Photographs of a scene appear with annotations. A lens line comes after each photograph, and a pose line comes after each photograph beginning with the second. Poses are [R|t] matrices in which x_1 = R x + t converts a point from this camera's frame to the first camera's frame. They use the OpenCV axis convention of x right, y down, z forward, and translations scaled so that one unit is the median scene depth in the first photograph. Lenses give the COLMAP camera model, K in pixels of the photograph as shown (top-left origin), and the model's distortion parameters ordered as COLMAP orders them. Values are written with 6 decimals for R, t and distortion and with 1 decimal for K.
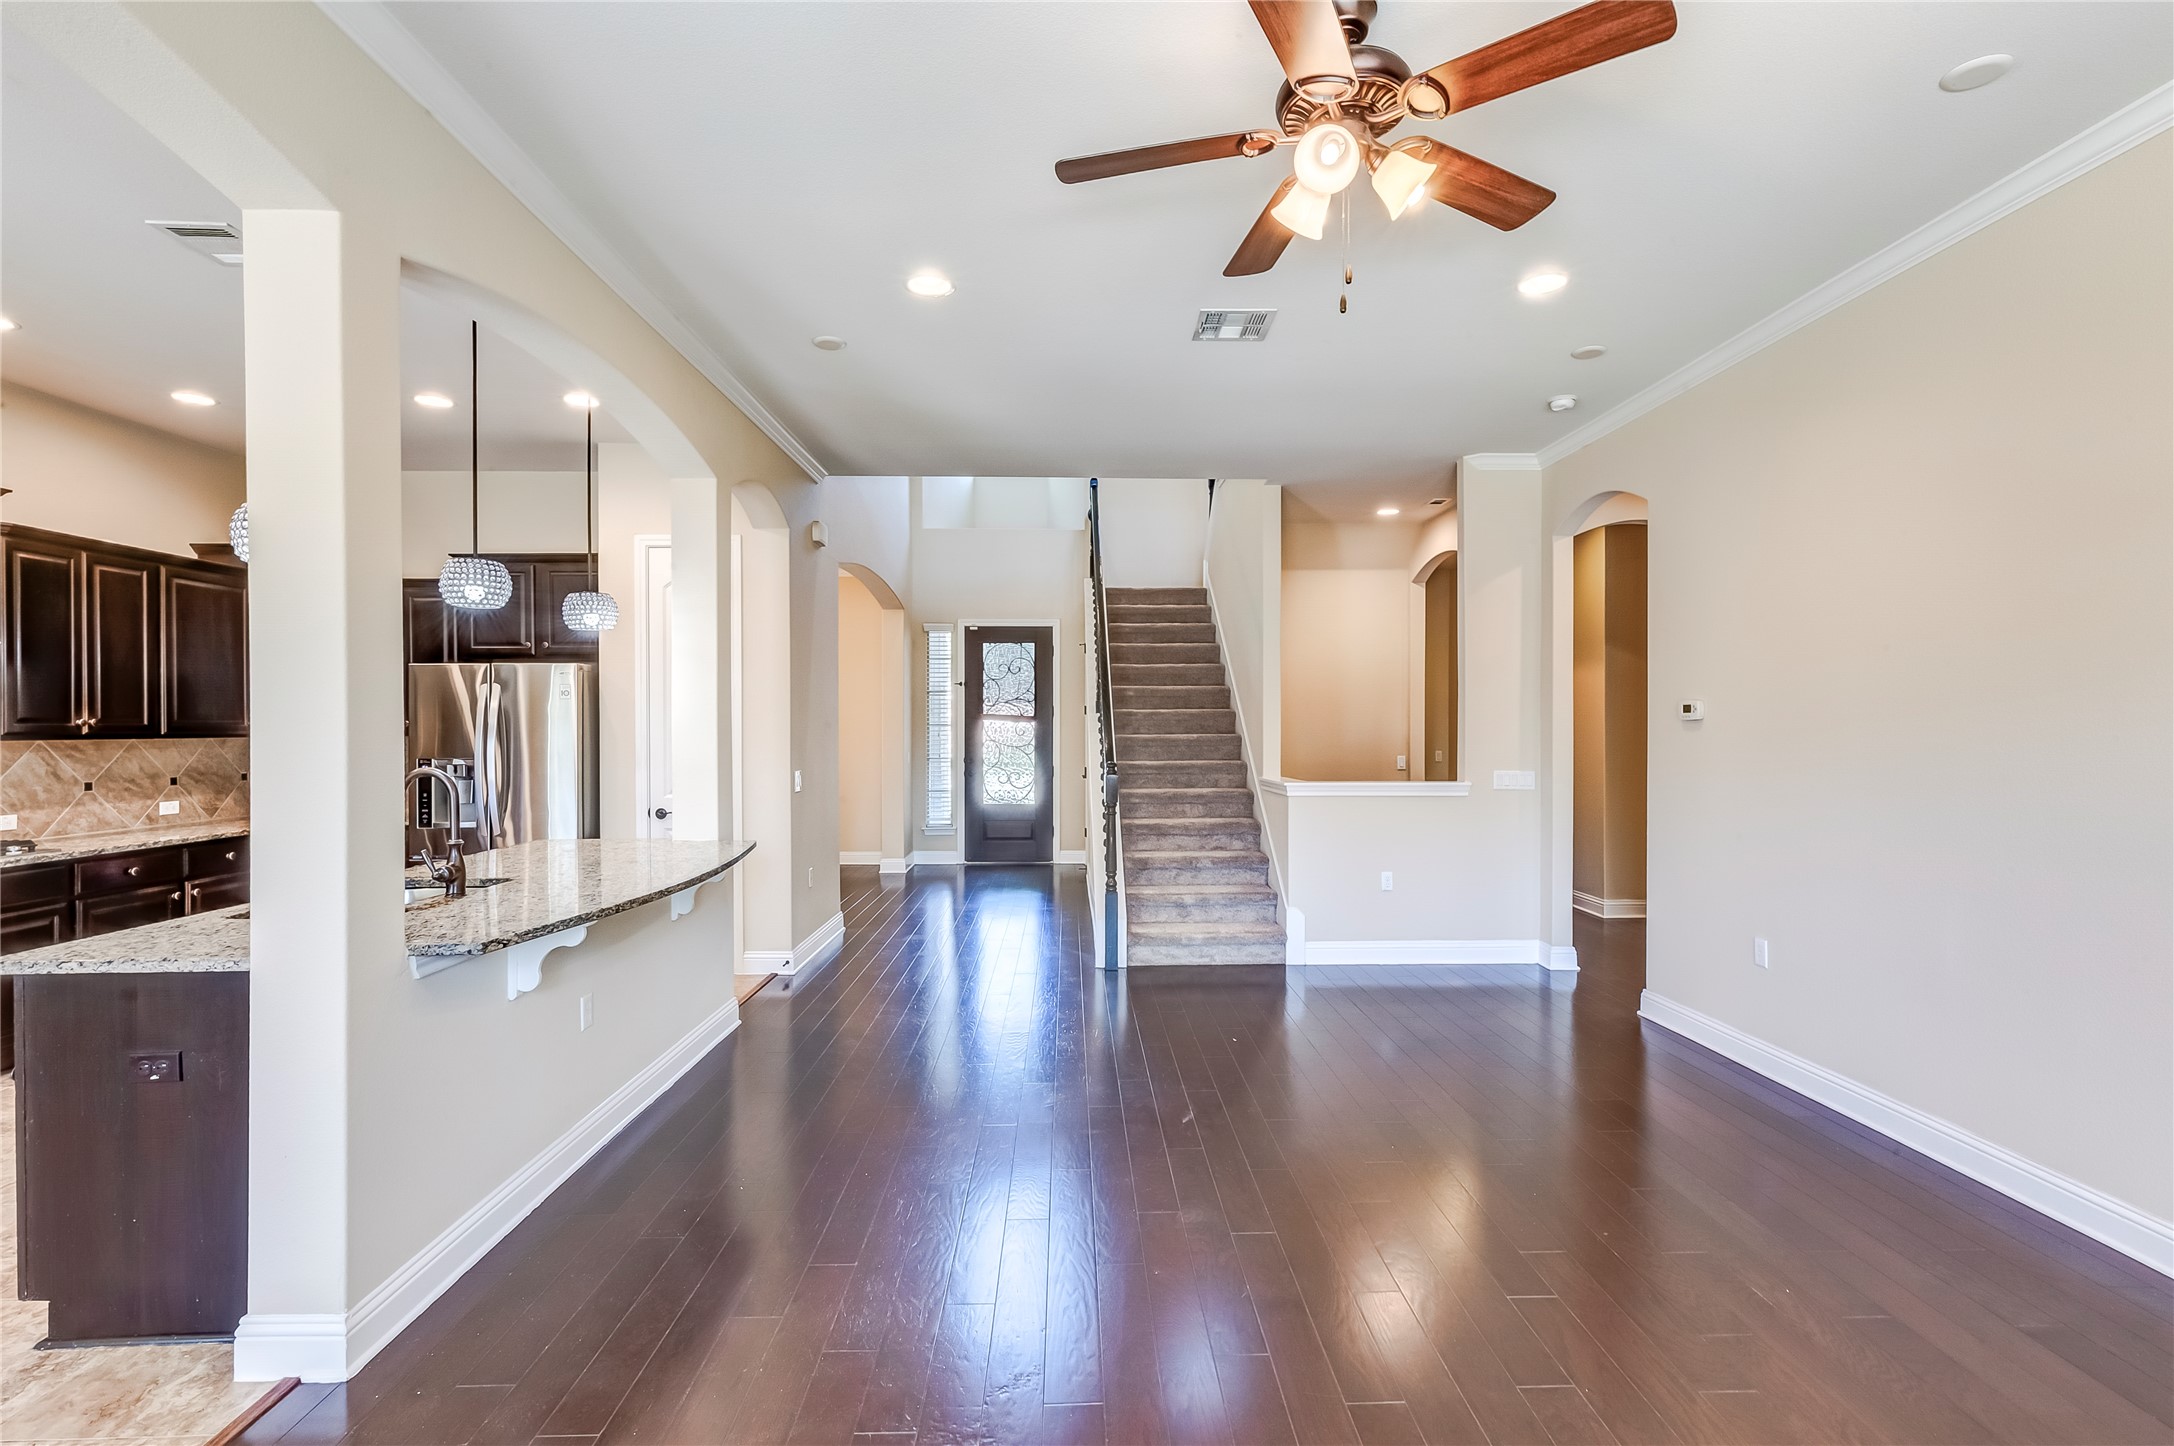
lens RADIAL K [[992.0, 0, 1099.0], [0, 992.0, 731.9], [0, 0, 1]] dist [0.004178, -0.000136]
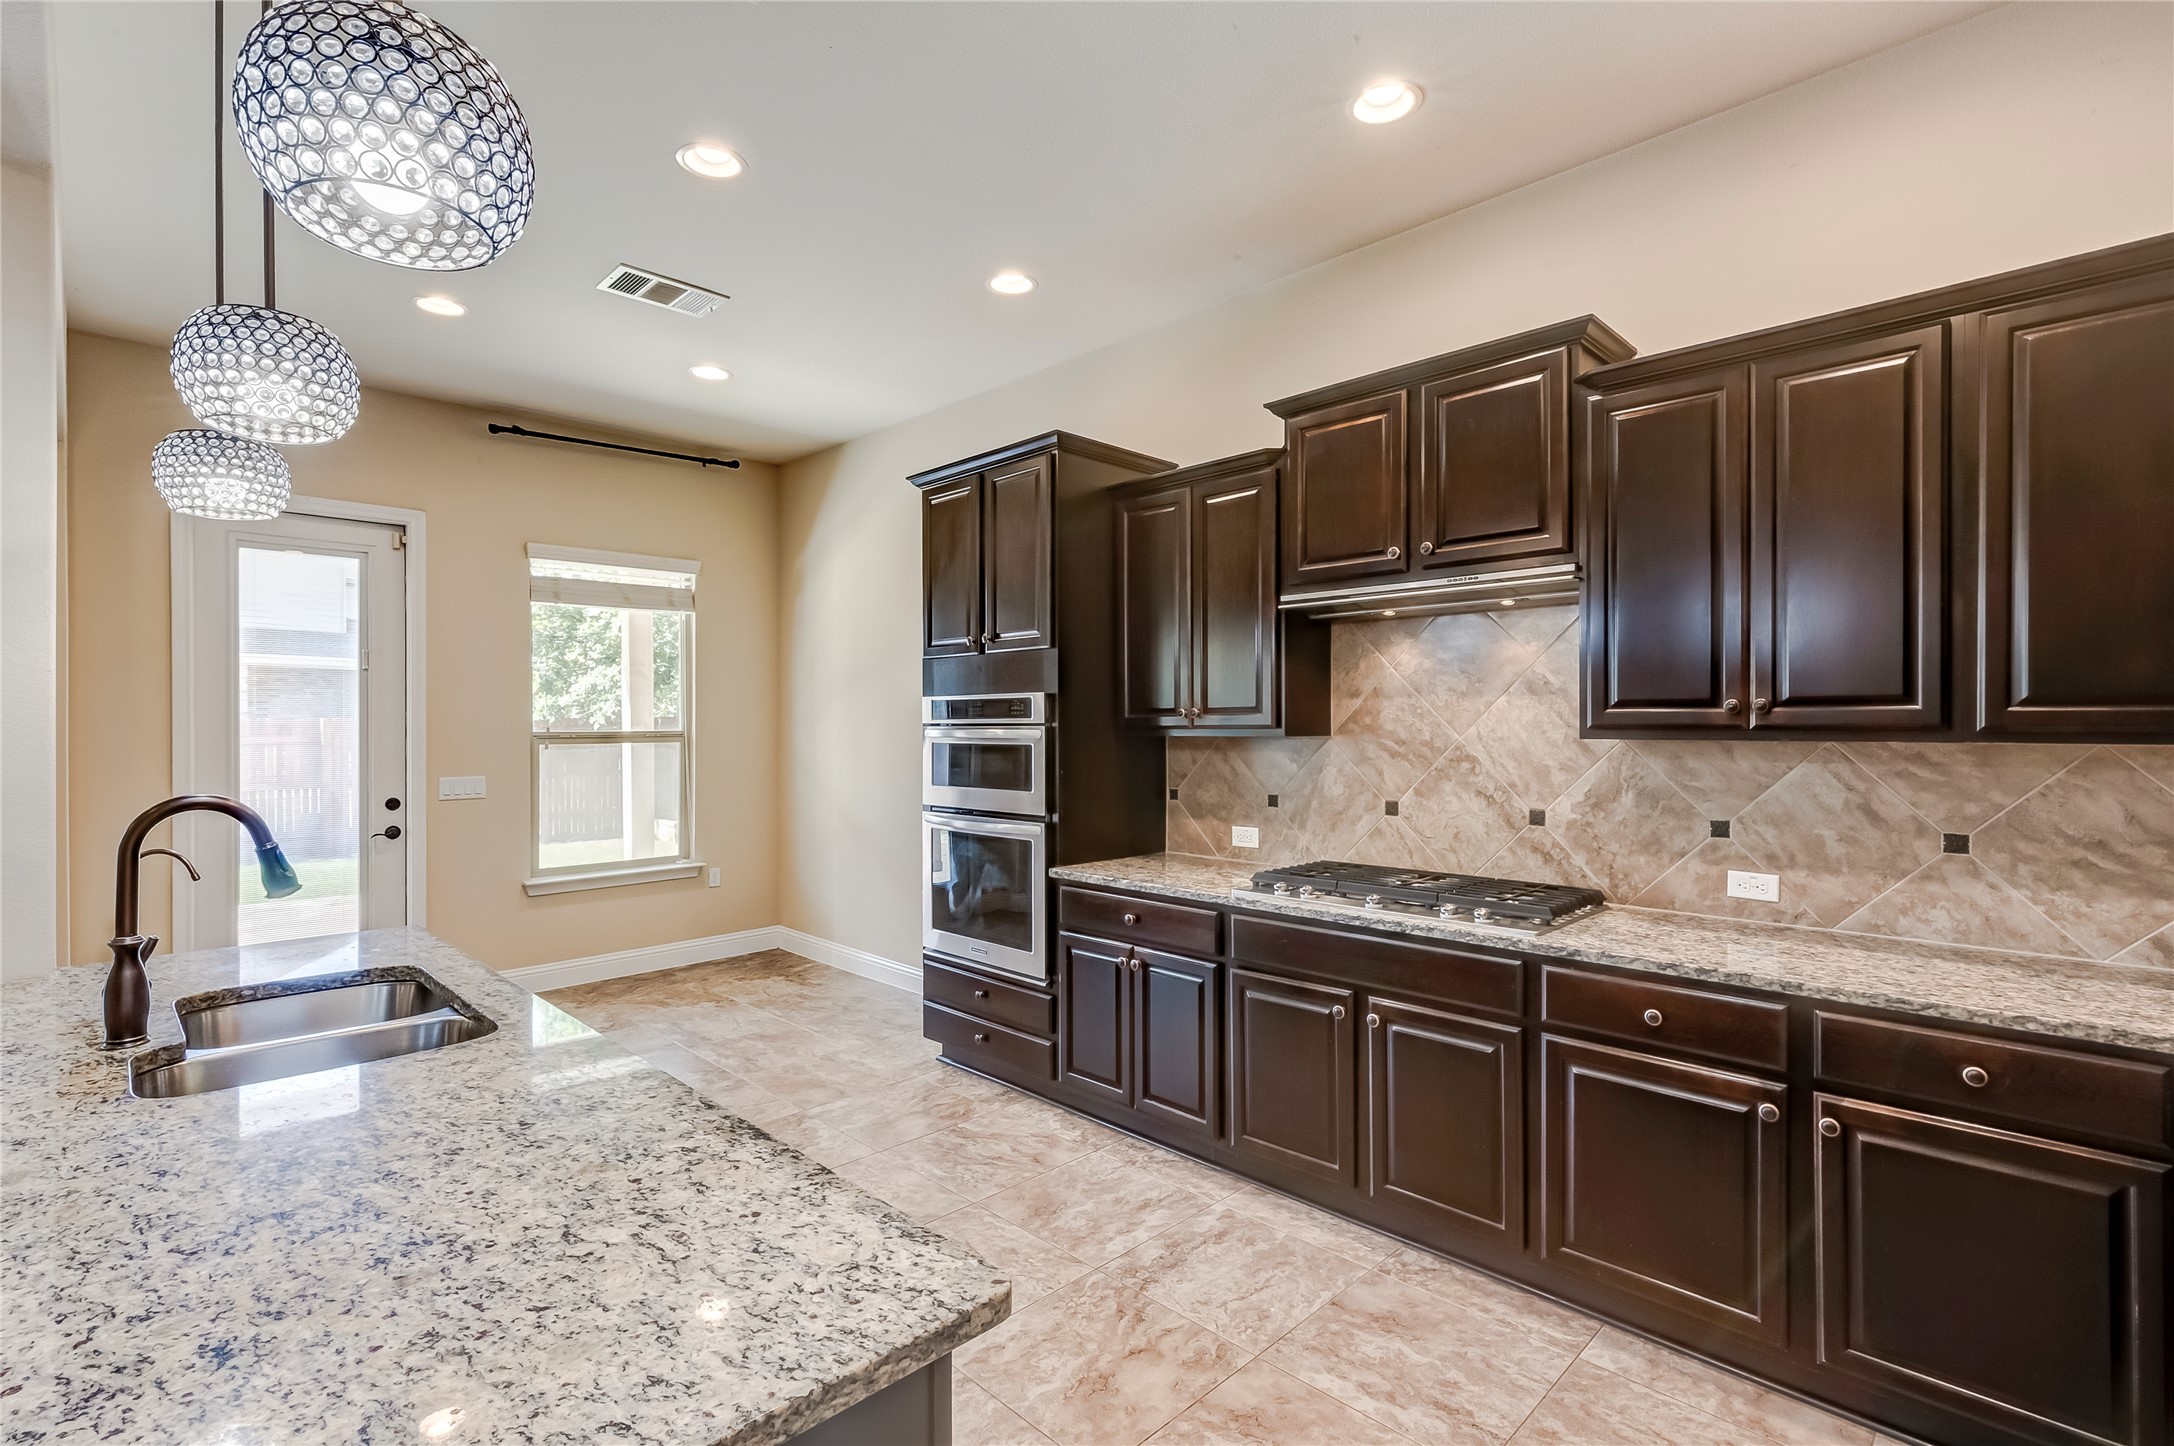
lens RADIAL K [[992.0, 0, 1090.8], [0, 992.0, 728.5], [0, 0, 1]] dist [0.004178, -0.000136]
pose [[-0.724755, 0.006515, -0.688976, -0.377272], [-0.000686, 0.999948, 0.010177, -0.002699], [0.689007, 0.007848, -0.724713, 0.982778]]
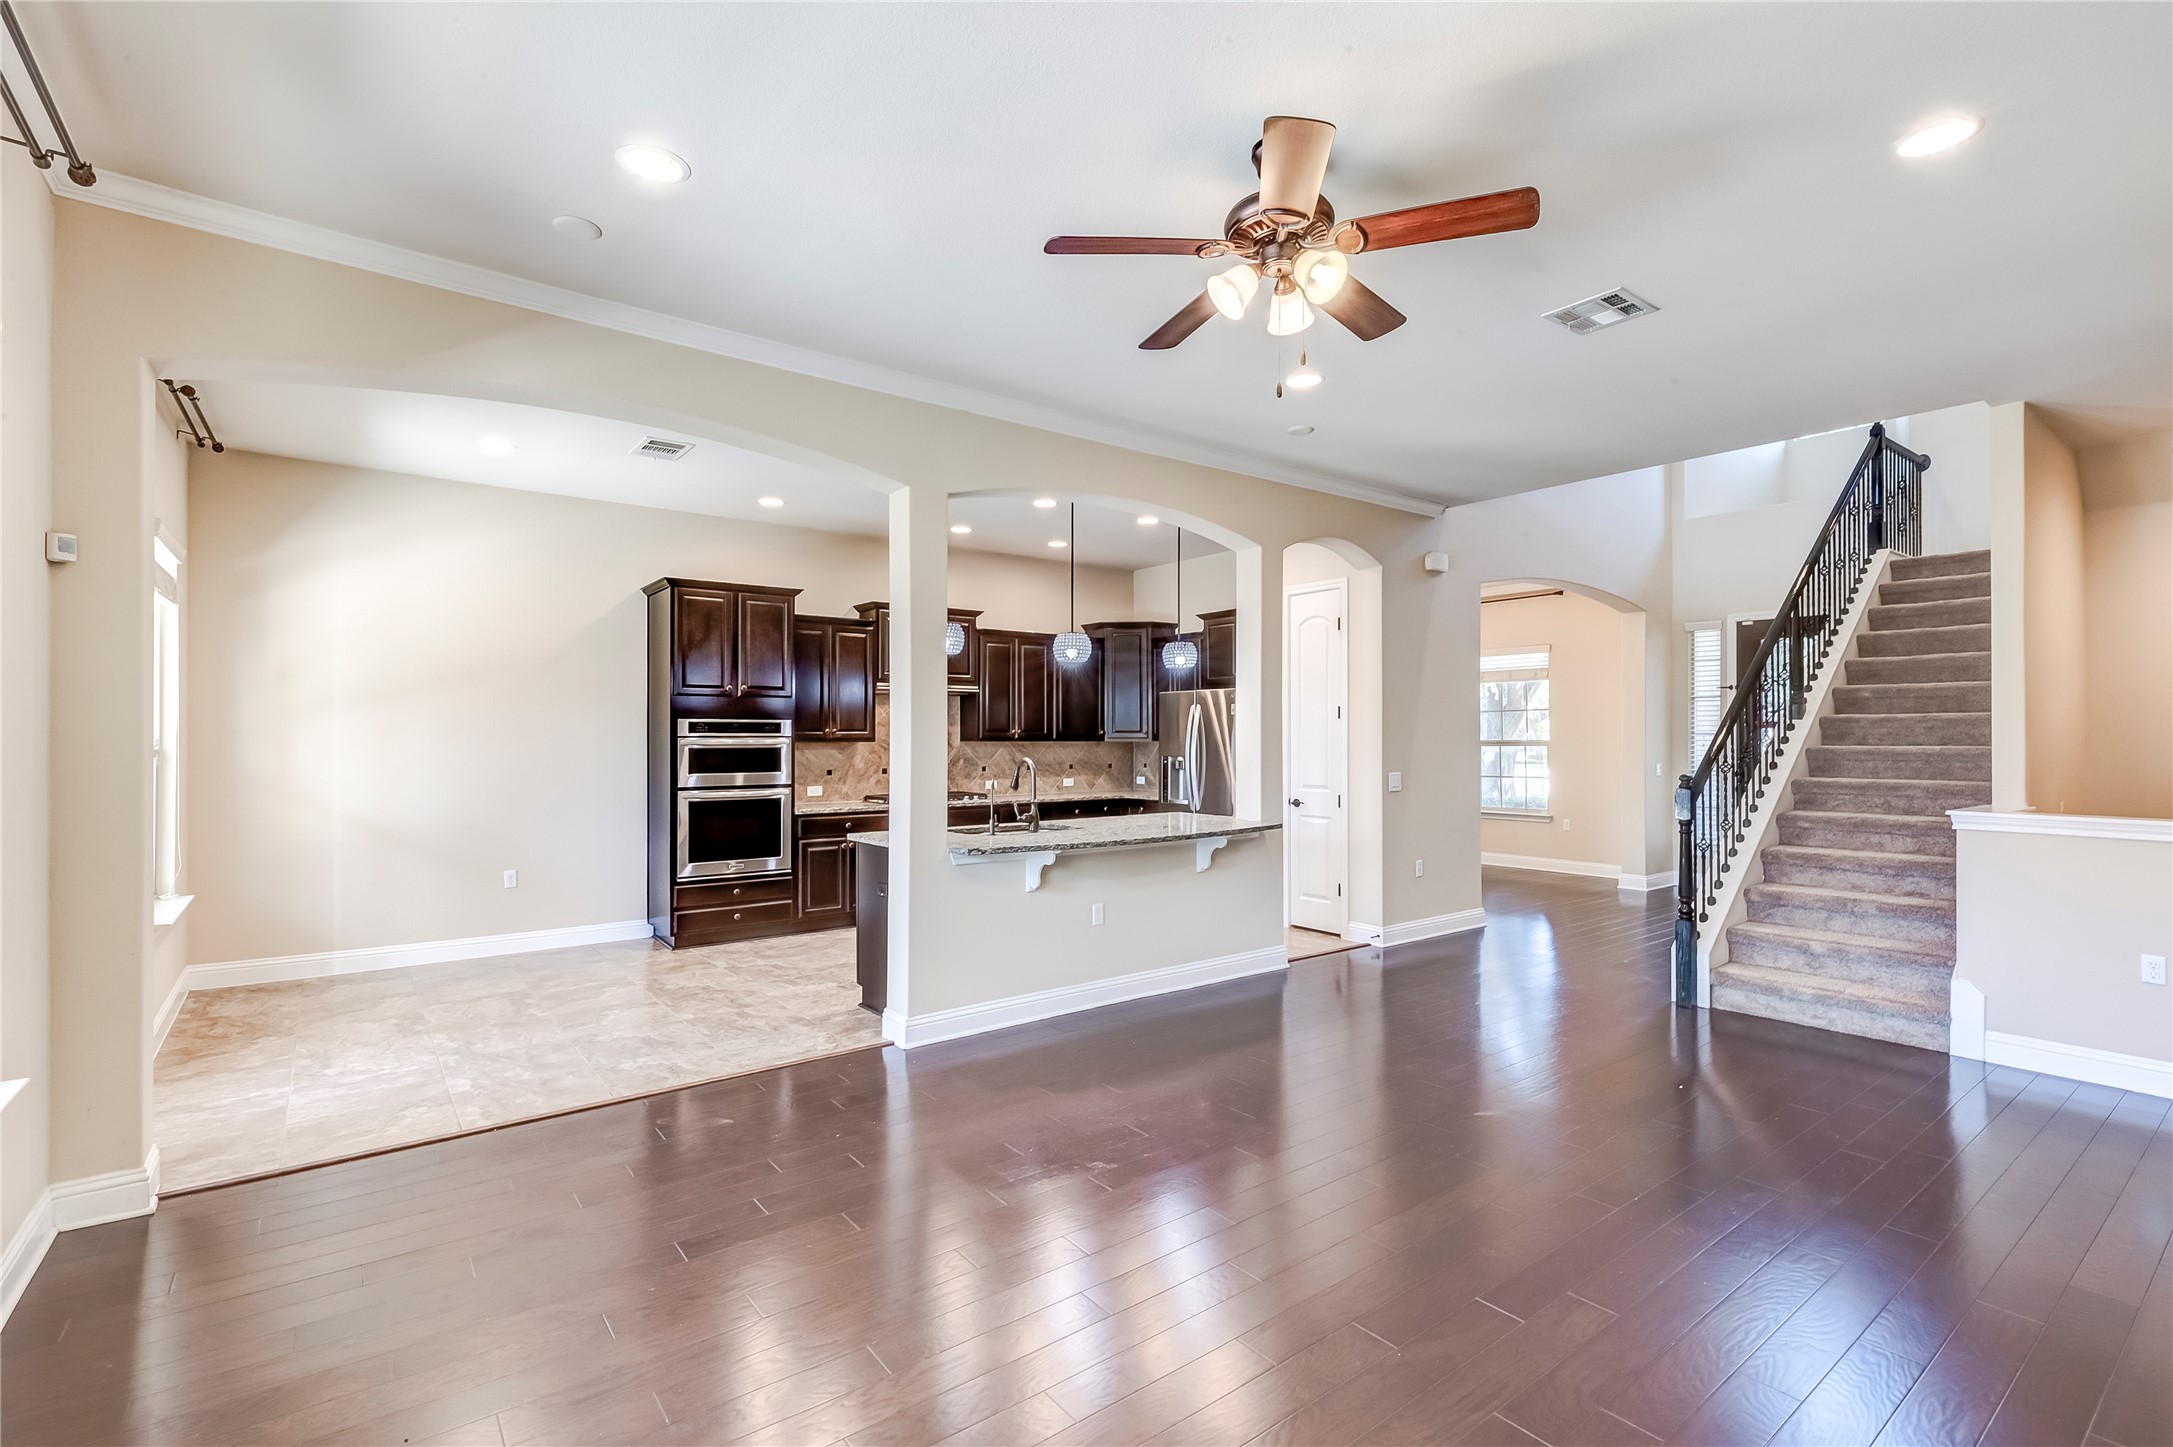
lens RADIAL K [[991.6, 0, 1089.3], [0, 991.6, 726.9], [0, 0, 1]] dist [0.004178, -0.000136]
pose [[0.586548, -0.005099, -0.809899, 0.460476], [-0.006167, 0.999923, -0.010761, 0.000236], [0.809891, 0.011307, 0.586471, 0.037375]]
